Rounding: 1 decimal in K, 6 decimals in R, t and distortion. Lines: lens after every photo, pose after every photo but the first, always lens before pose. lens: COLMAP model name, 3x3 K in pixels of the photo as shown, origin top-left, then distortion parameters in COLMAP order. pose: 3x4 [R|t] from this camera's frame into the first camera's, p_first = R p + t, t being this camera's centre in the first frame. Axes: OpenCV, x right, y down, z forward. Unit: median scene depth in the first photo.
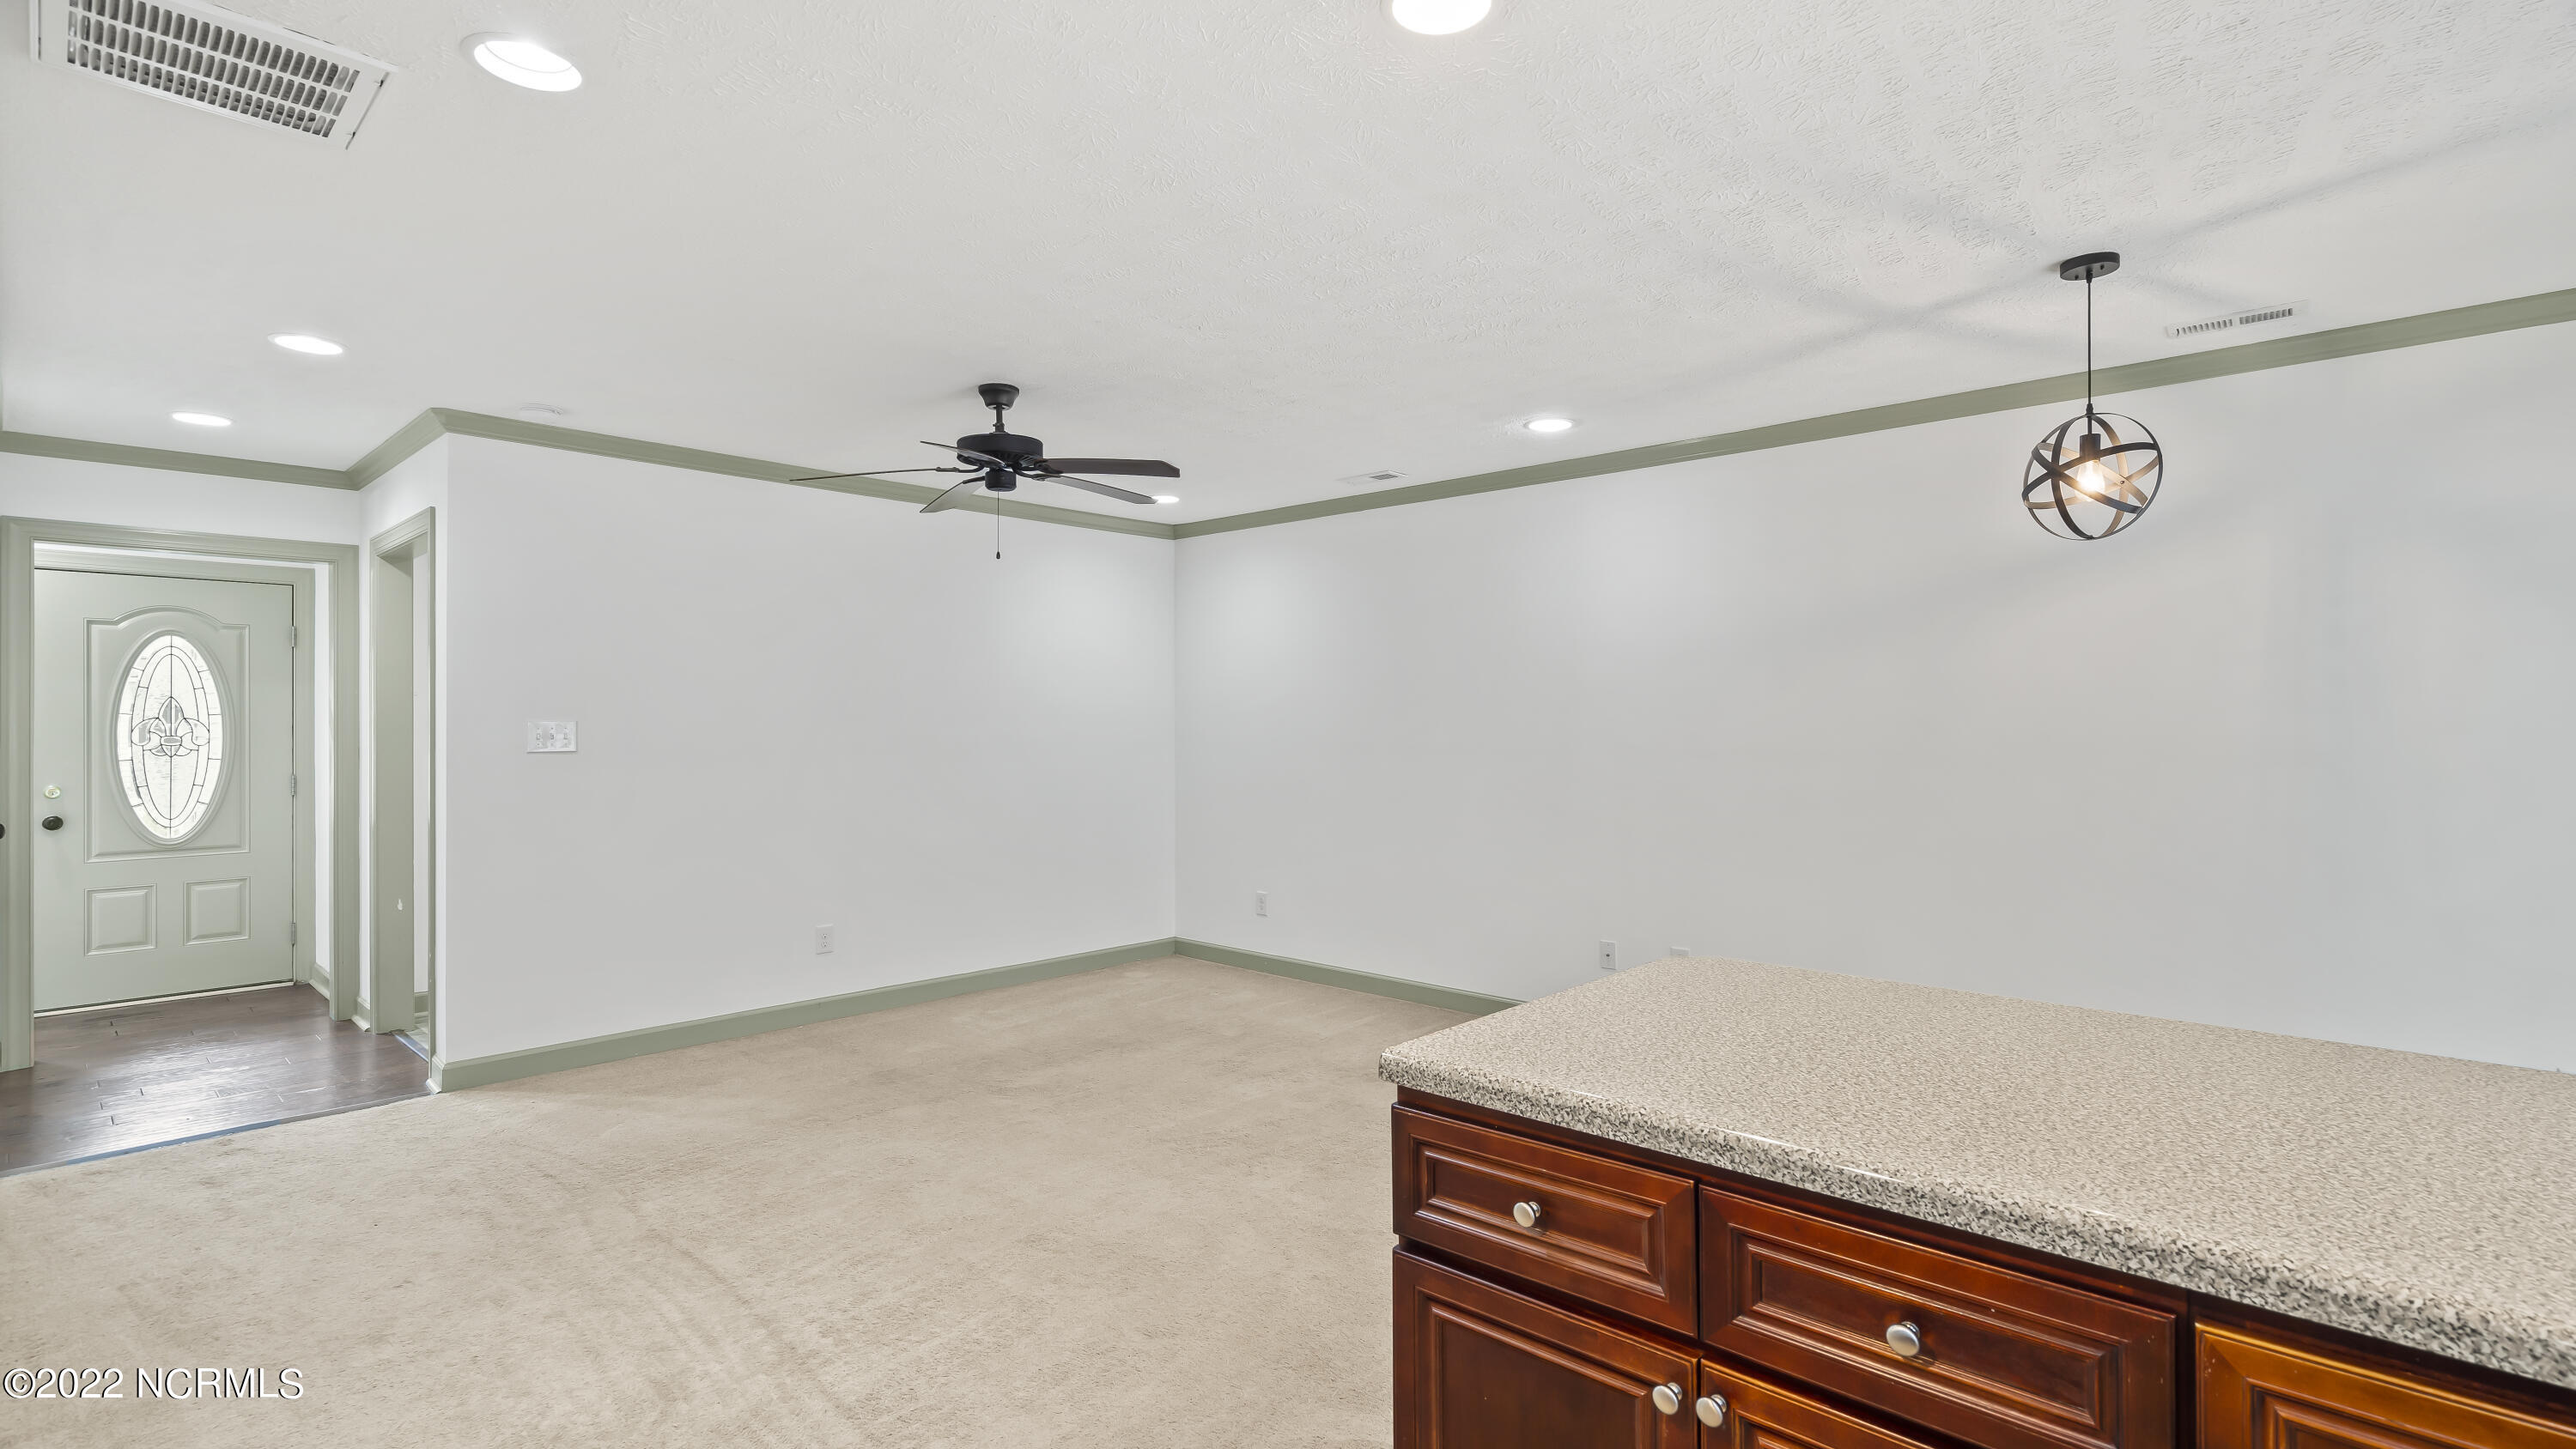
lens RADIAL K [[1198.5, 0, 1288.0], [0, 1198.5, 724.5], [0, 0, 1]] dist [0.001974, 0.001110]
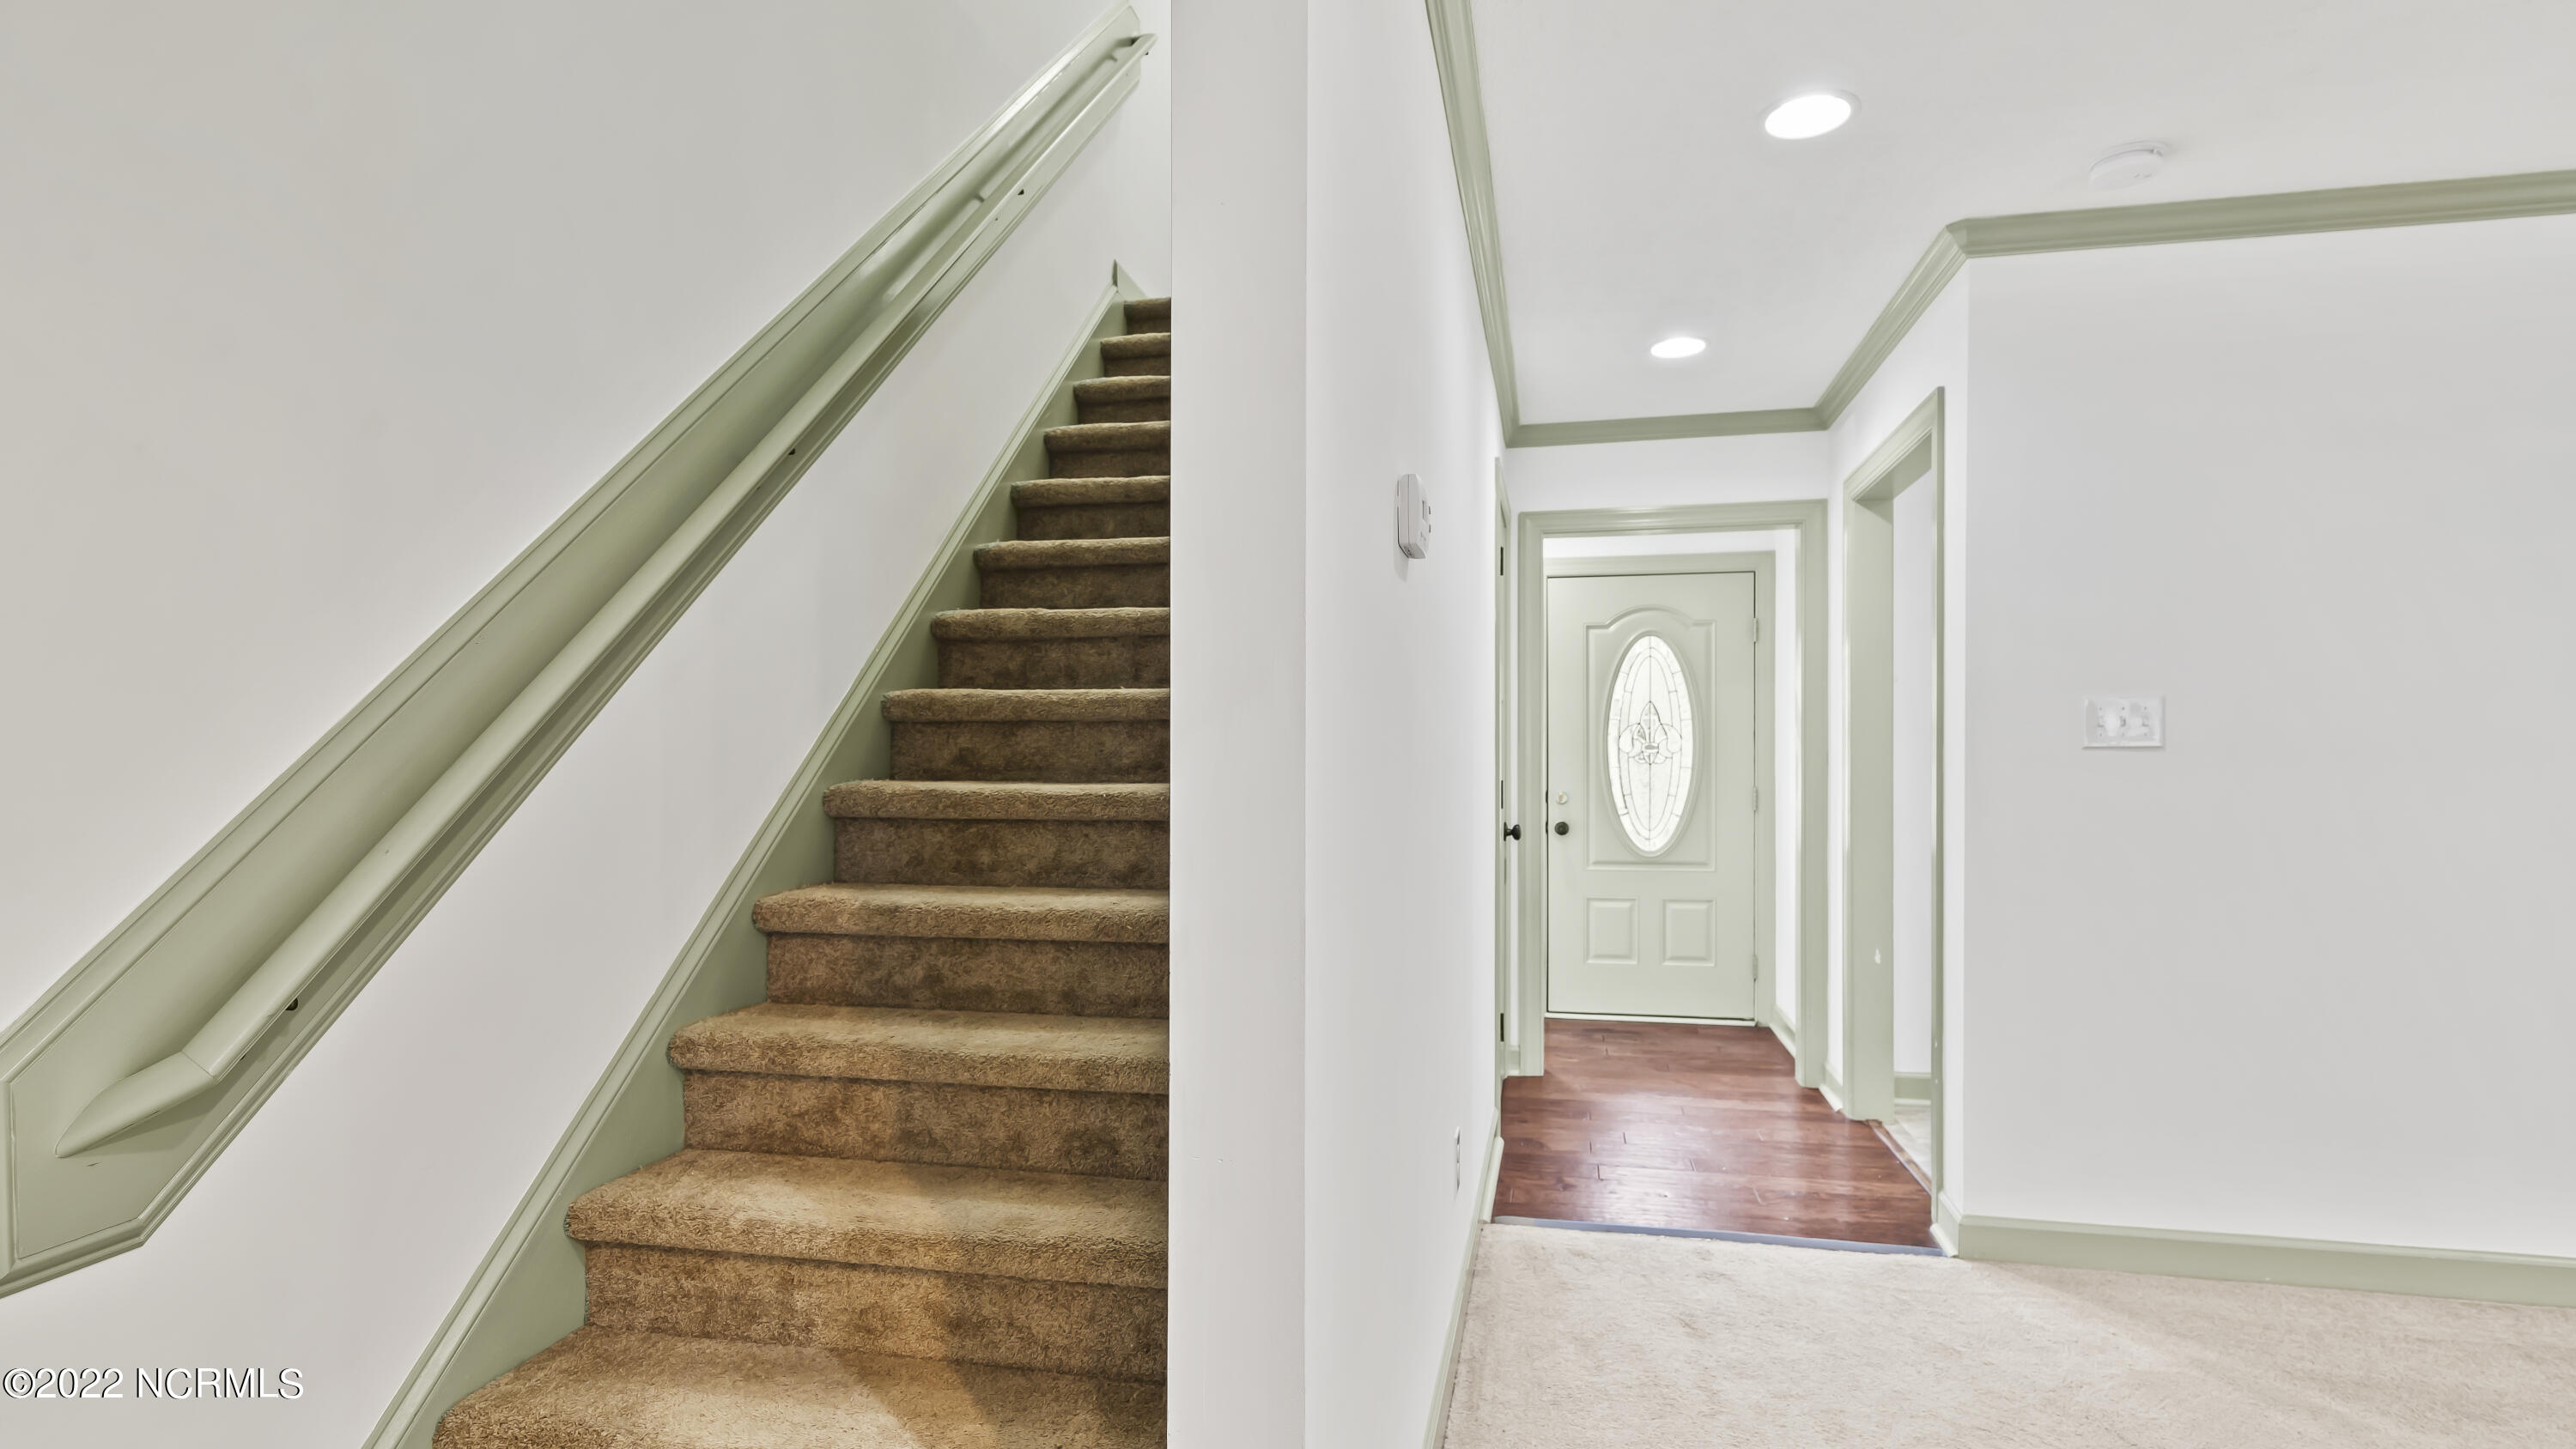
lens RADIAL K [[1266.4, 0, 1289.9], [0, 1266.4, 733.0], [0, 0, 1]] dist [0.000774, 0.000817]
pose [[0.518100, -0.015461, -0.855180, -0.238412], [-0.005746, 0.999751, -0.021556, 0.027291], [0.855301, 0.016082, 0.517883, 0.257245]]
